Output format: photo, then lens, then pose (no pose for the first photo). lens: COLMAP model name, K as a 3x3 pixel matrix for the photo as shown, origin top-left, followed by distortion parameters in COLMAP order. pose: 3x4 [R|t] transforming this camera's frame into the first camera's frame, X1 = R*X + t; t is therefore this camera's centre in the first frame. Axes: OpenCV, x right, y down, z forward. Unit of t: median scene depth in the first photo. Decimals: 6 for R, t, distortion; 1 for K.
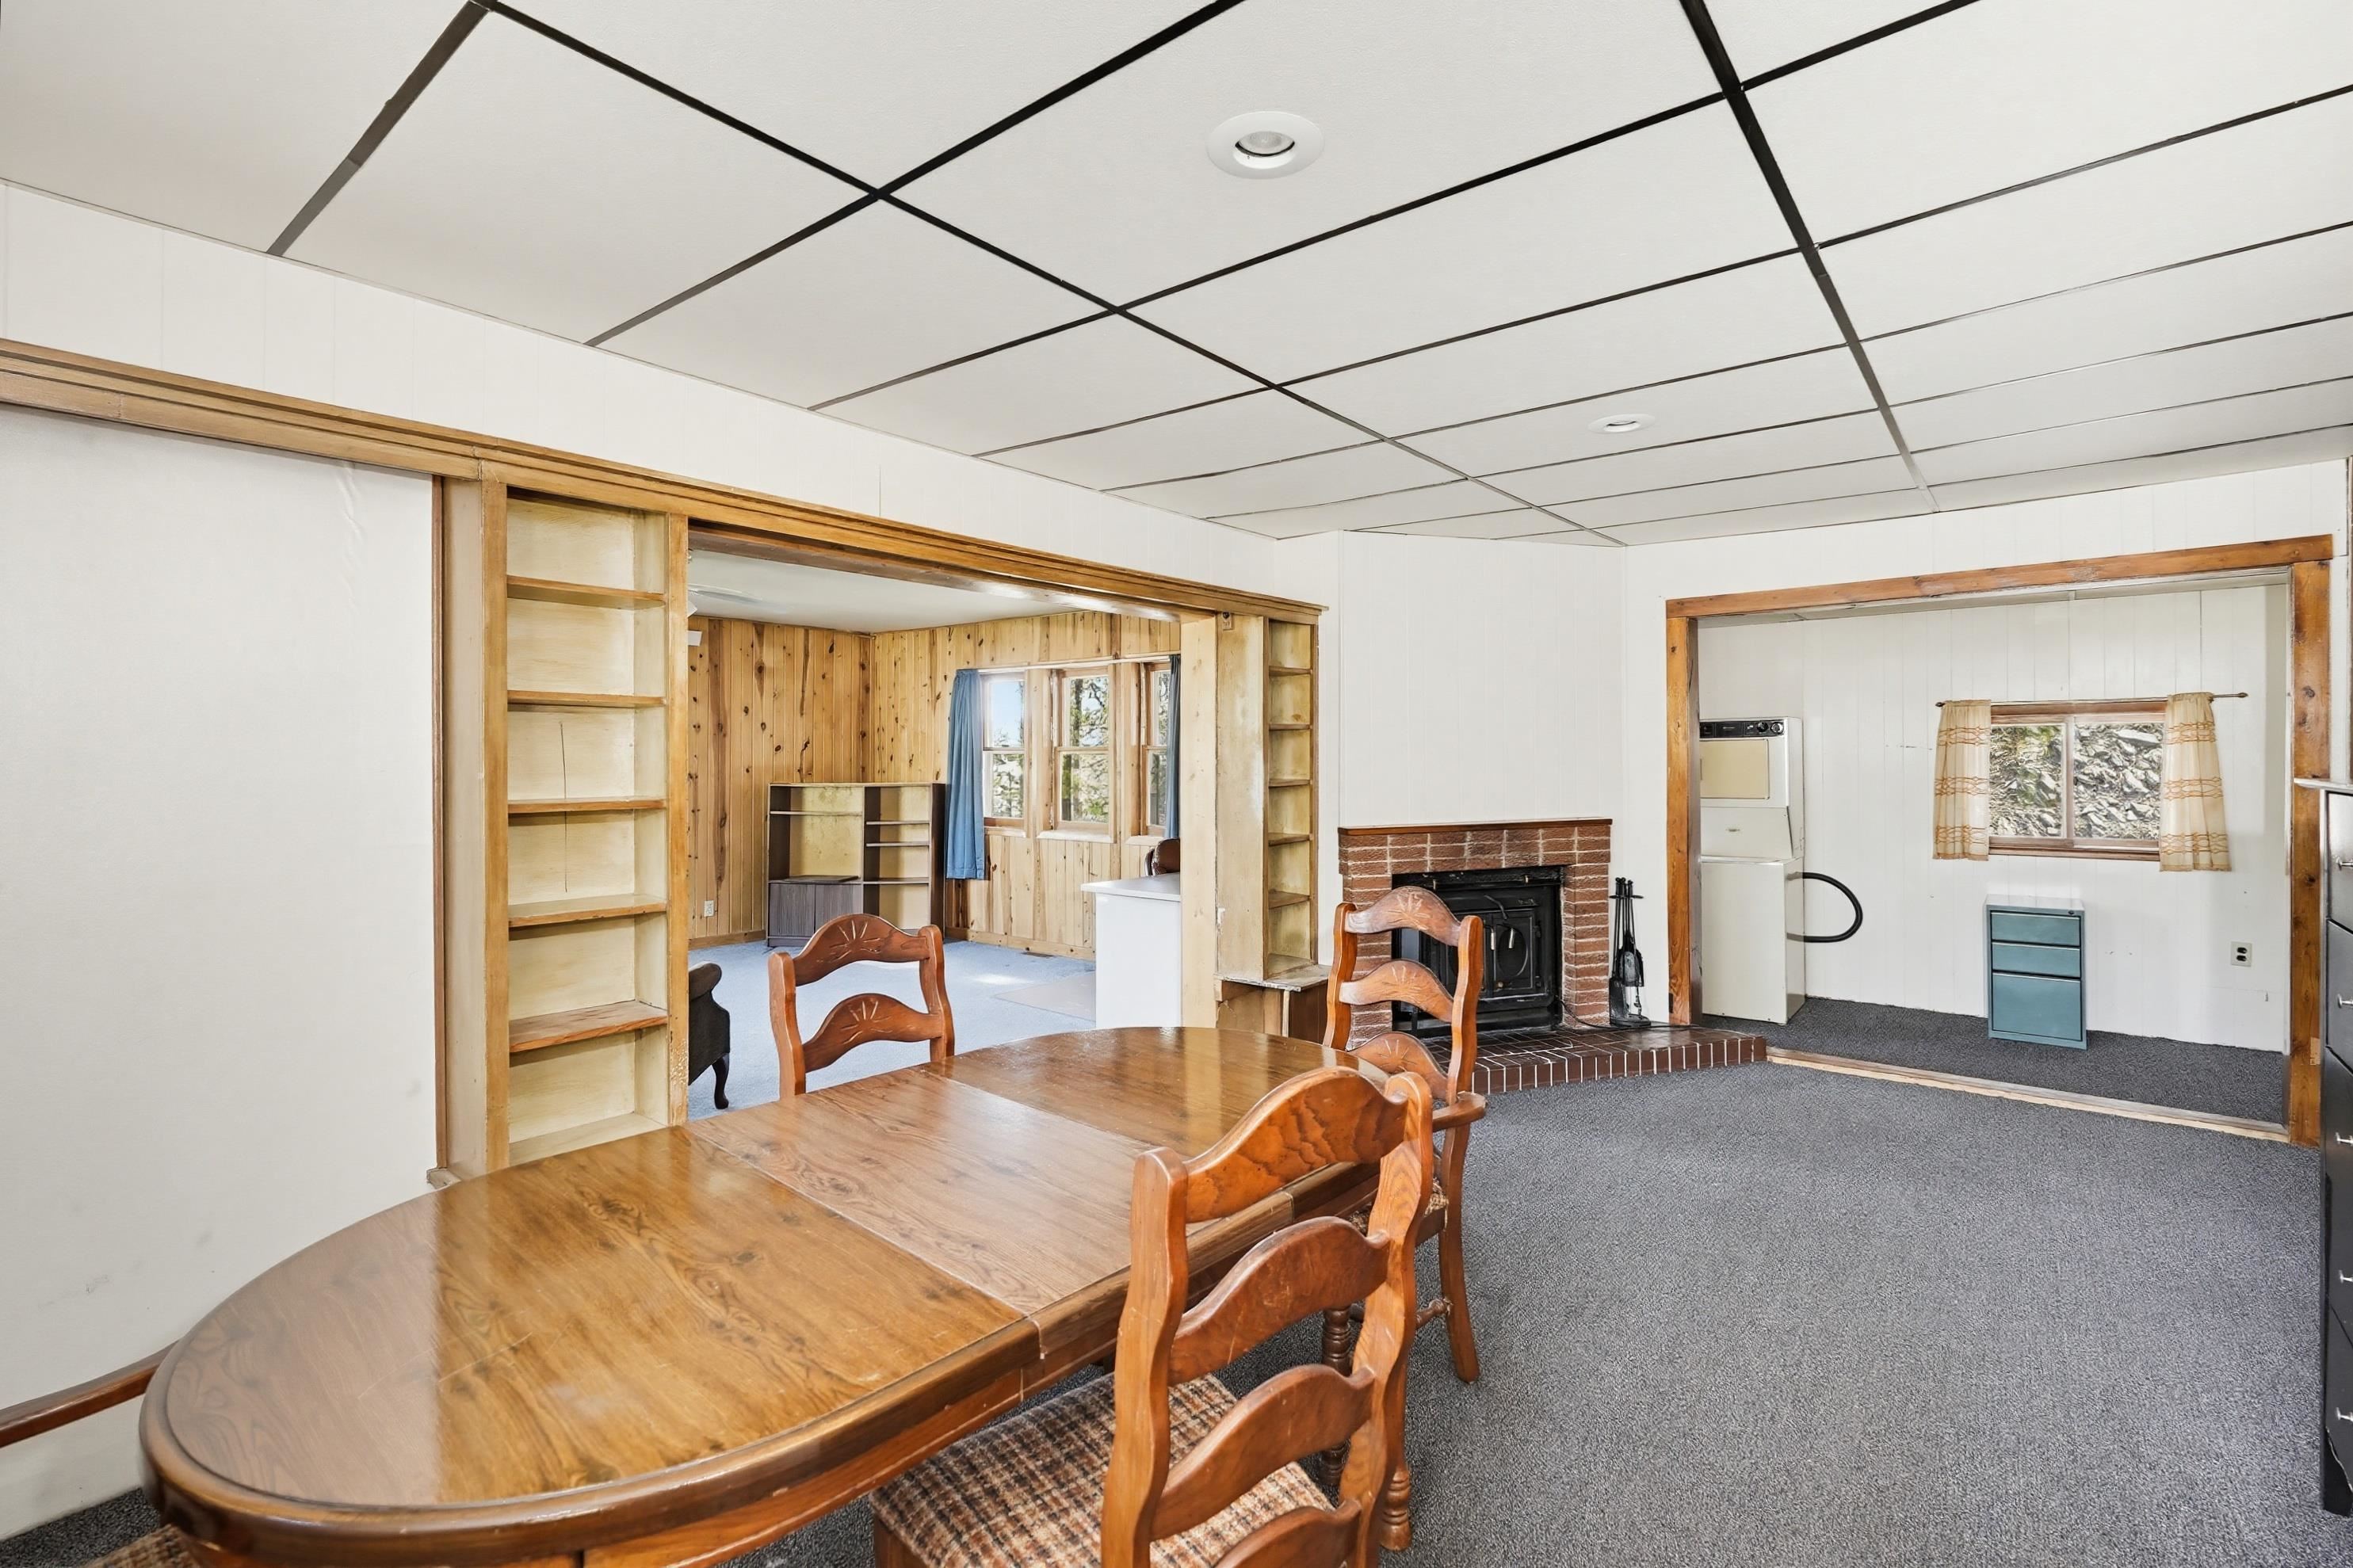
lens RADIAL K [[1102.1, 0, 1149.4], [0, 1102.1, 755.9], [0, 0, 1]] dist [0.004593, 0.002777]
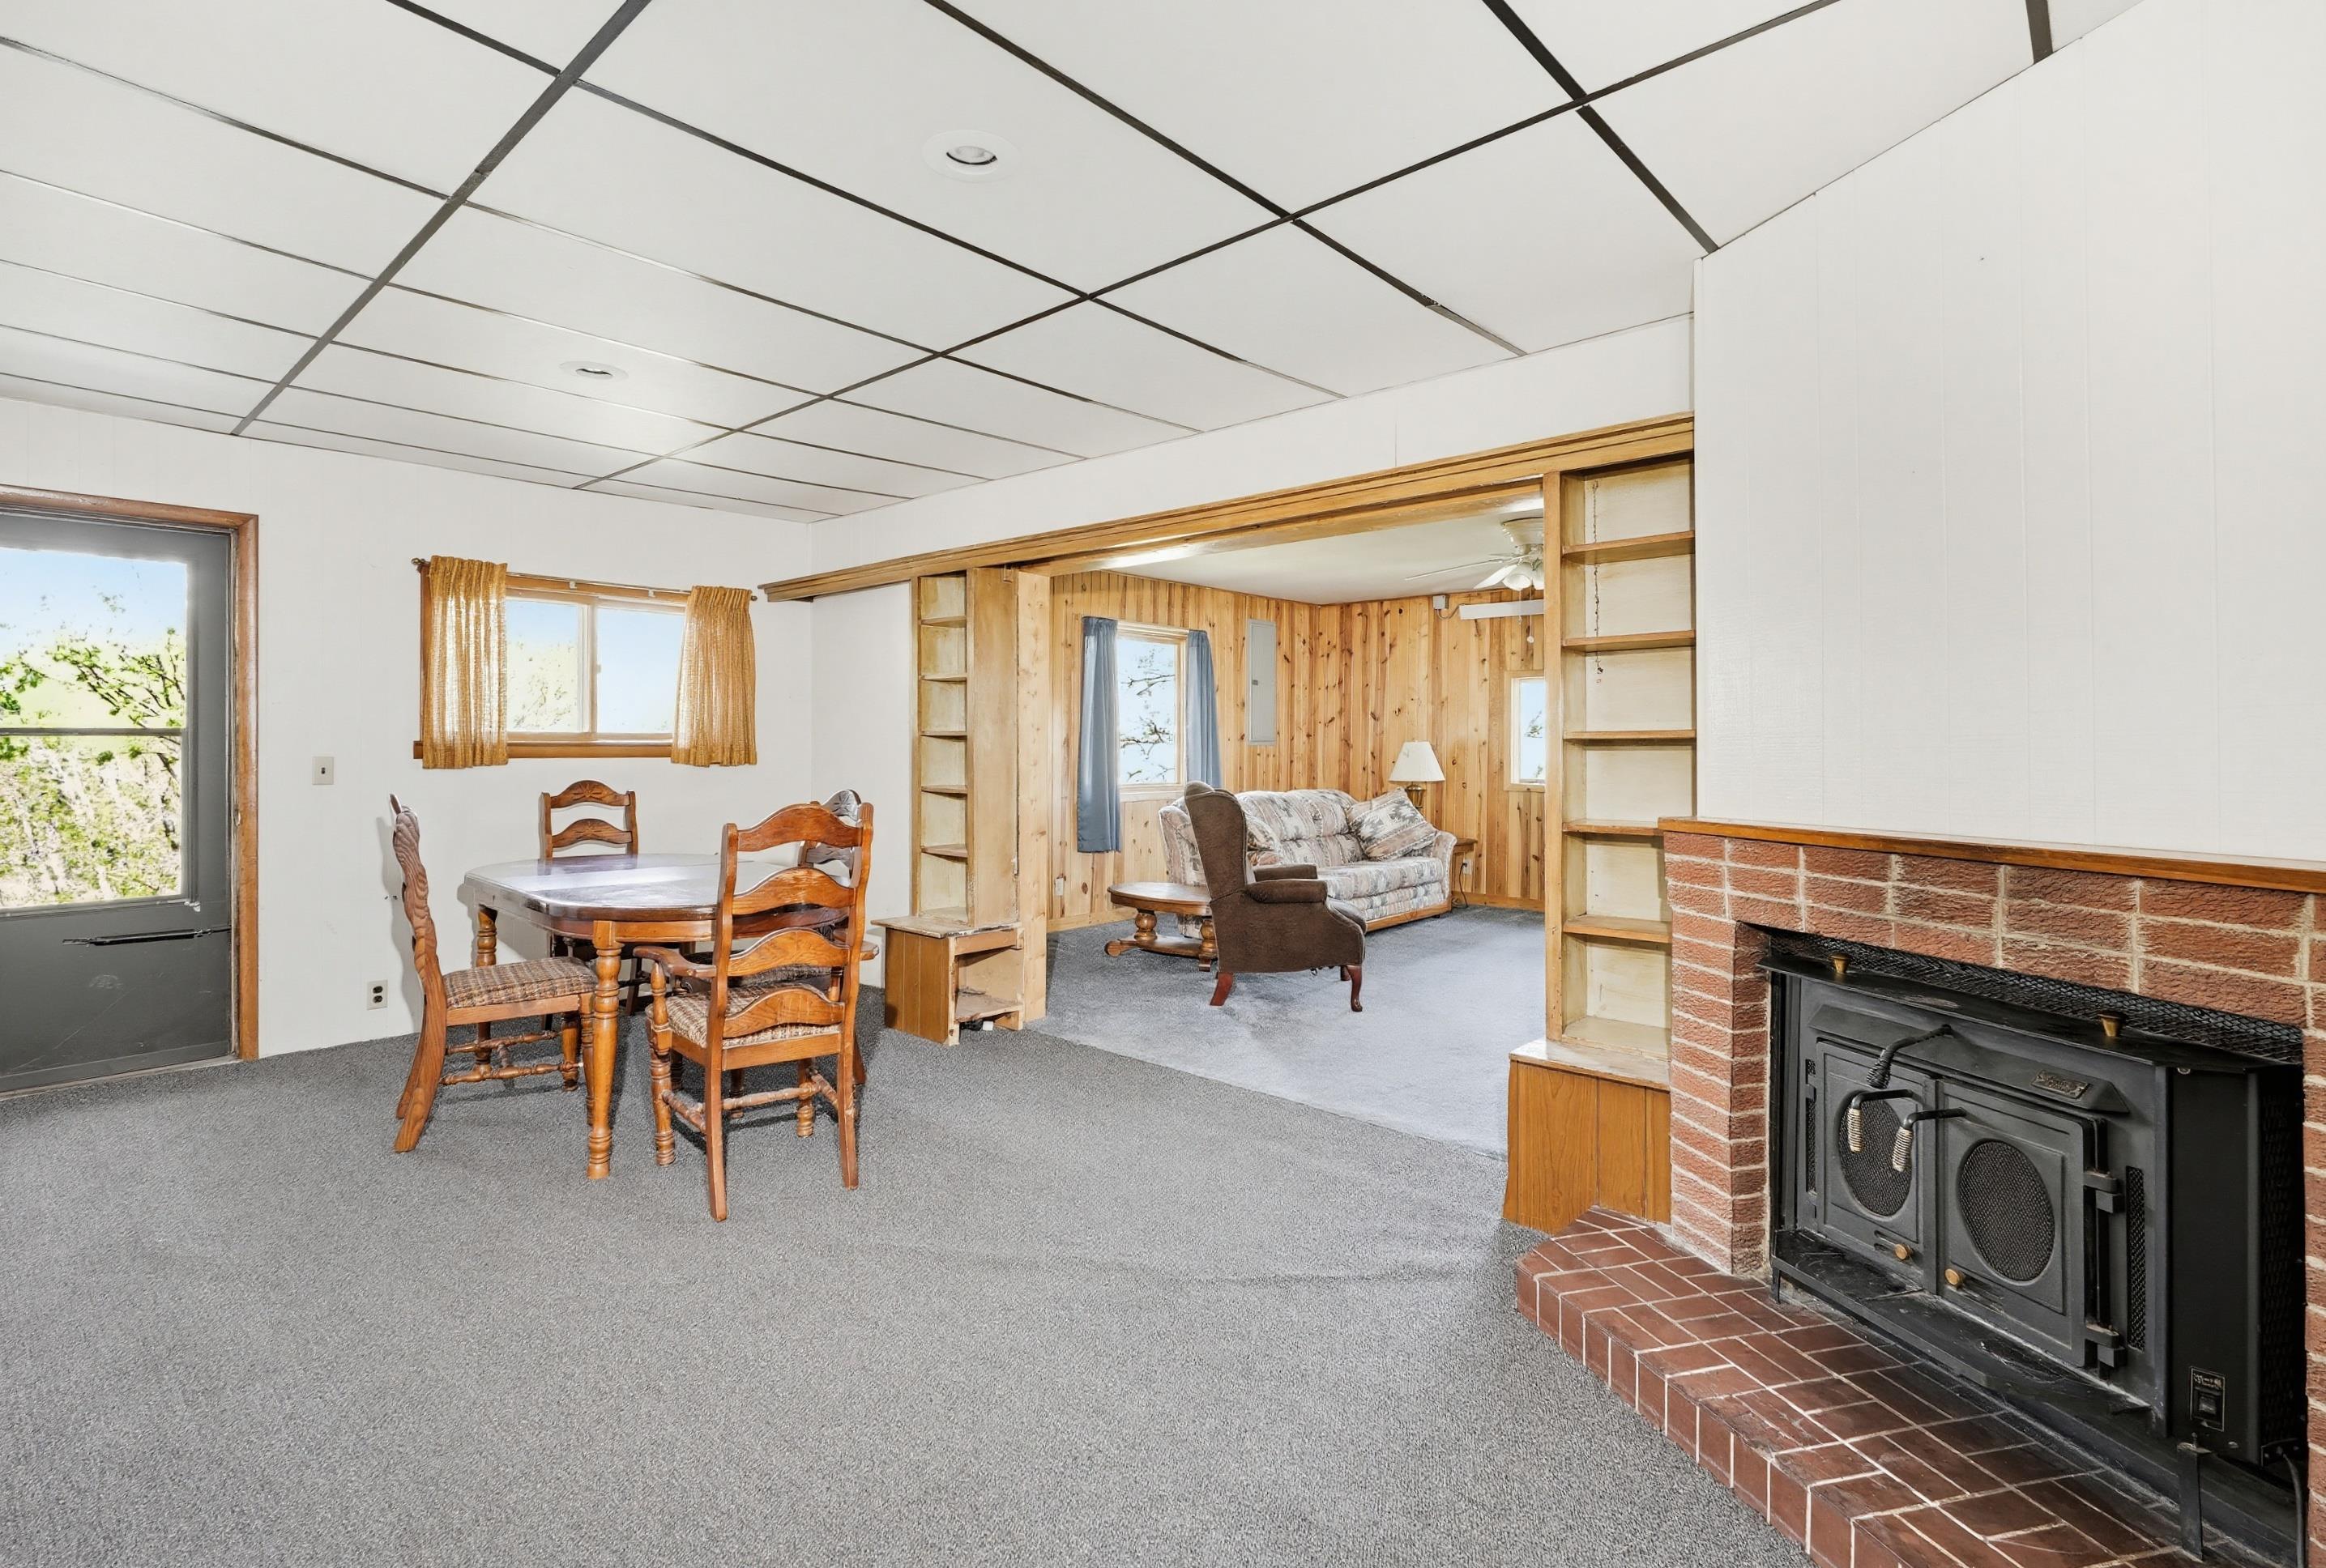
lens RADIAL K [[1089.4, 0, 1153.0], [0, 1089.4, 742.6], [0, 0, 1]] dist [0.004593, 0.002777]
pose [[-0.050840, 0.003309, -0.998701, 0.477329], [-0.005271, 0.999980, 0.003581, 0.018902], [0.998693, 0.005446, -0.050822, 0.511531]]
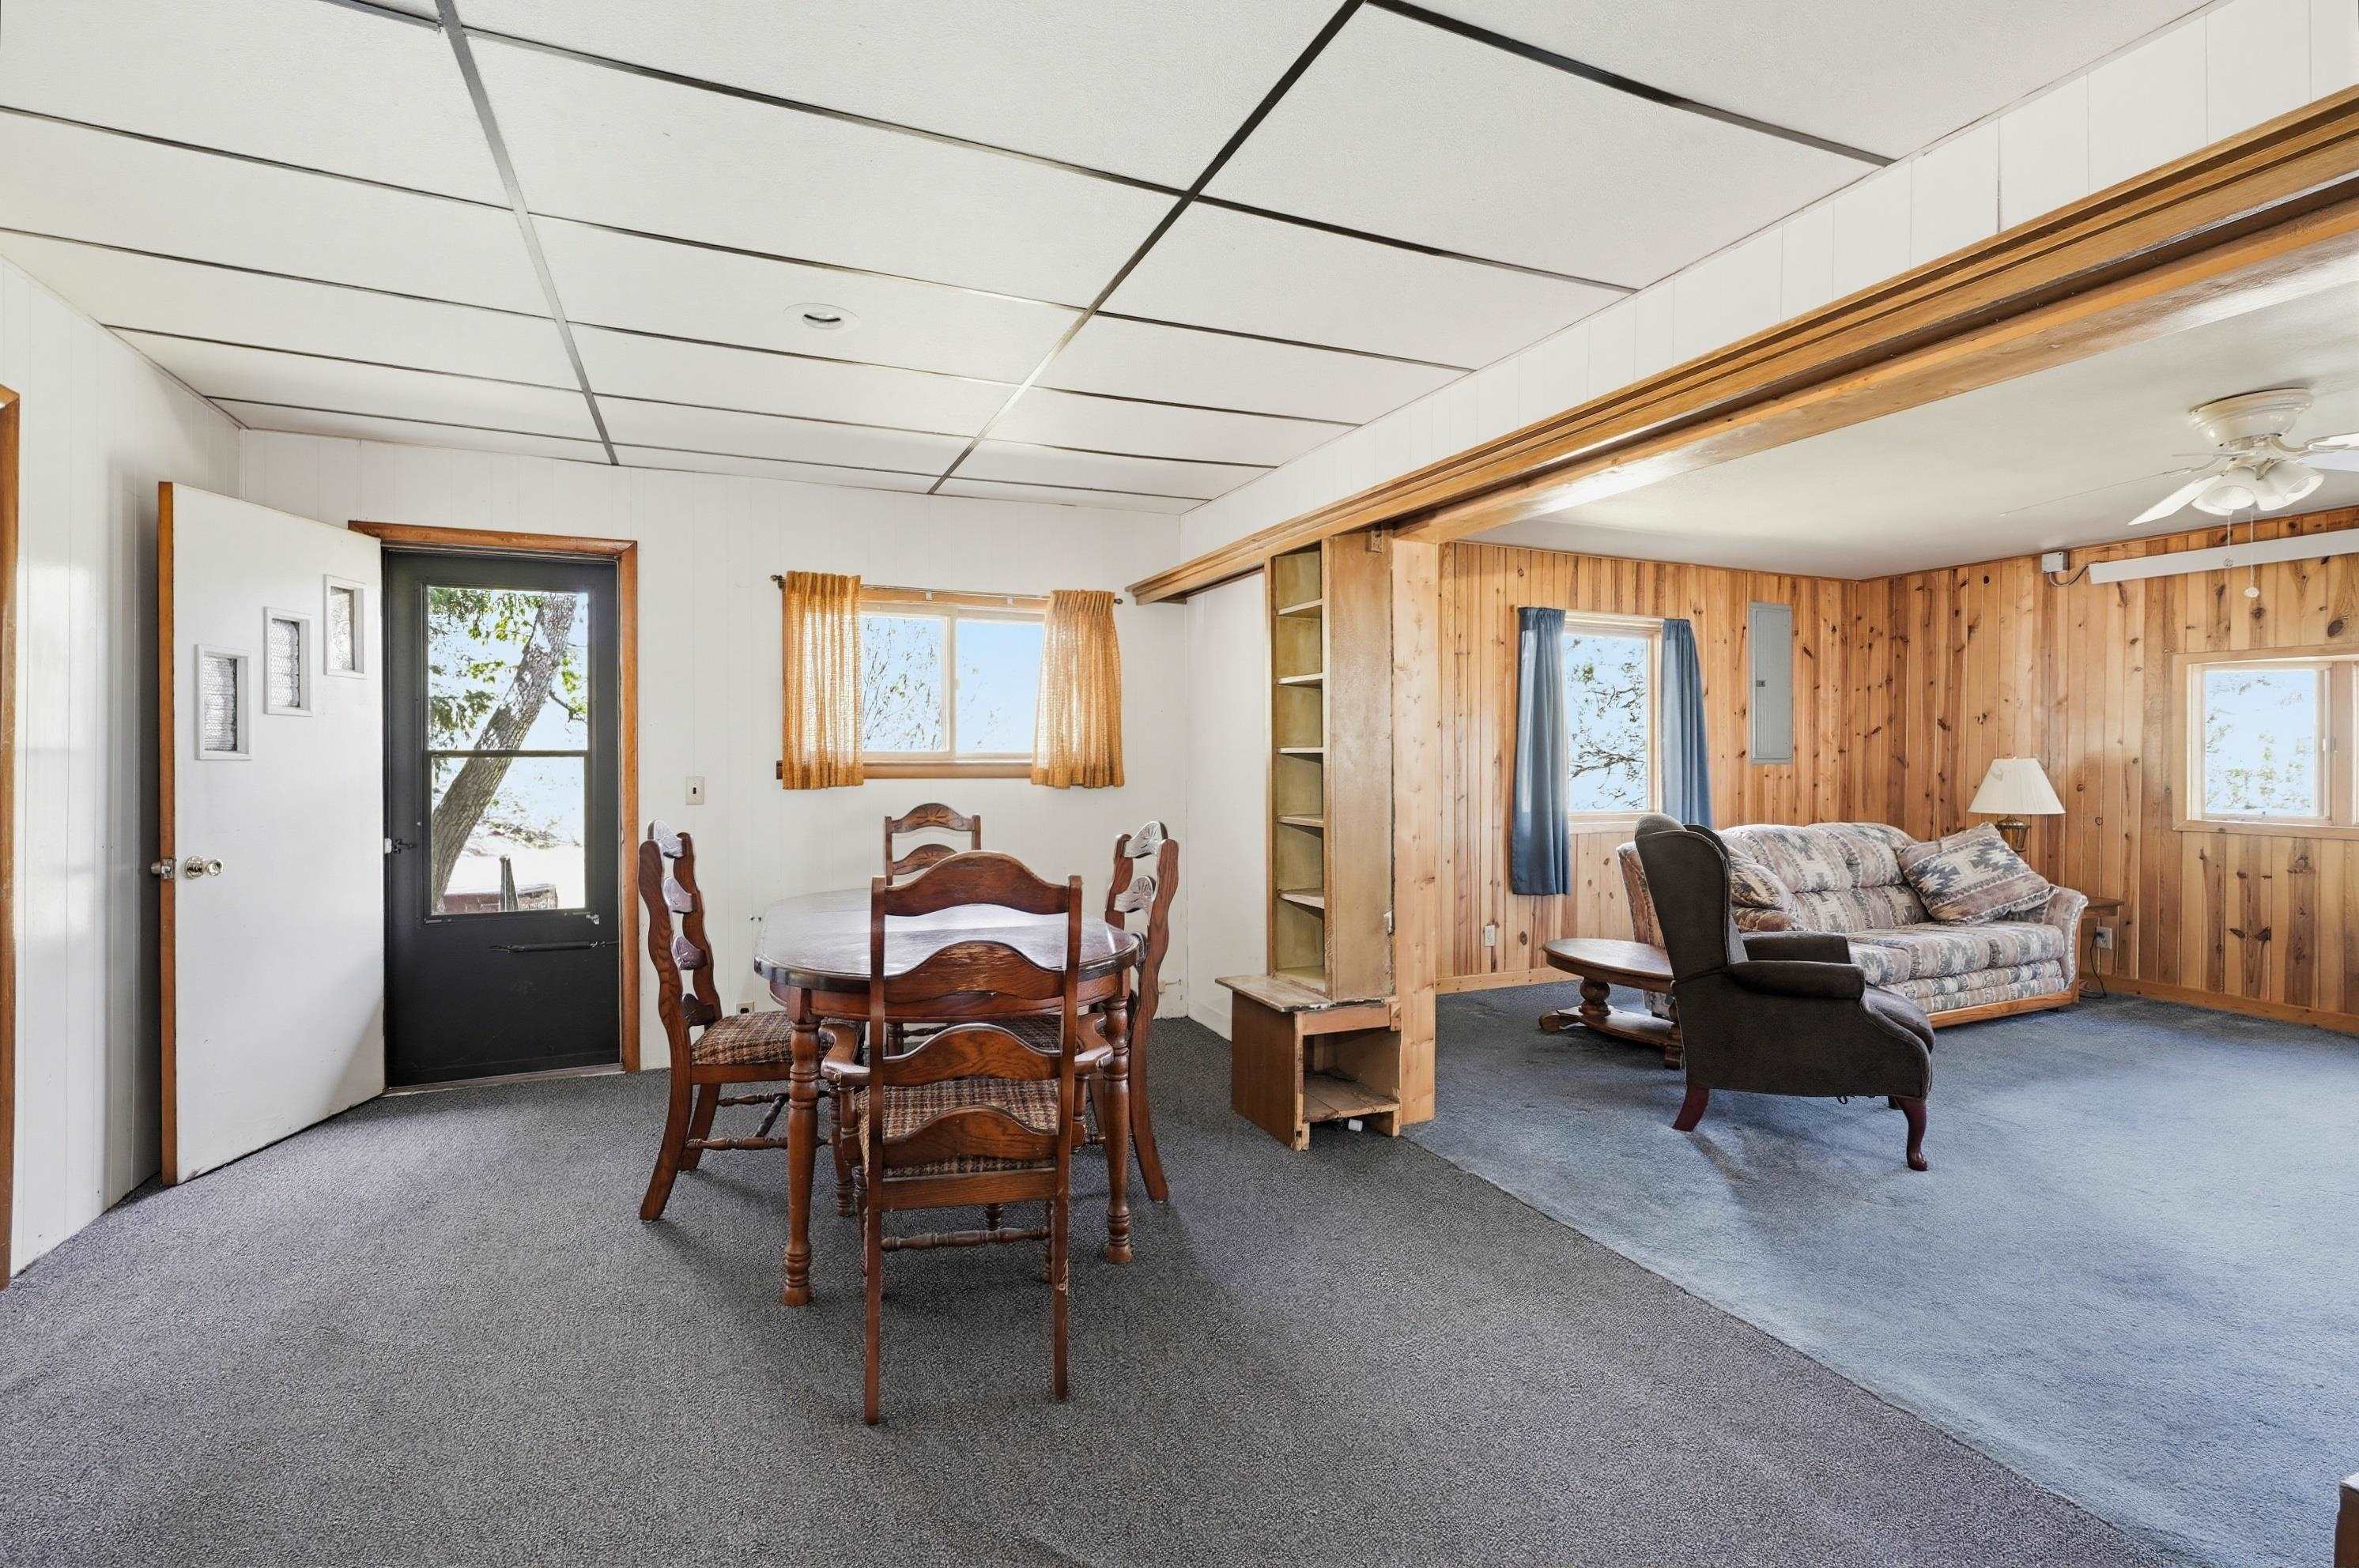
lens RADIAL K [[1104.9, 0, 1174.8], [0, 1104.9, 755.1], [0, 0, 1]] dist [0.004593, 0.002777]
pose [[-0.440680, -0.000752, -0.897664, 0.343064], [-0.001444, 0.999999, -0.000128, 0.018780], [0.897663, 0.001239, -0.440681, 0.530656]]
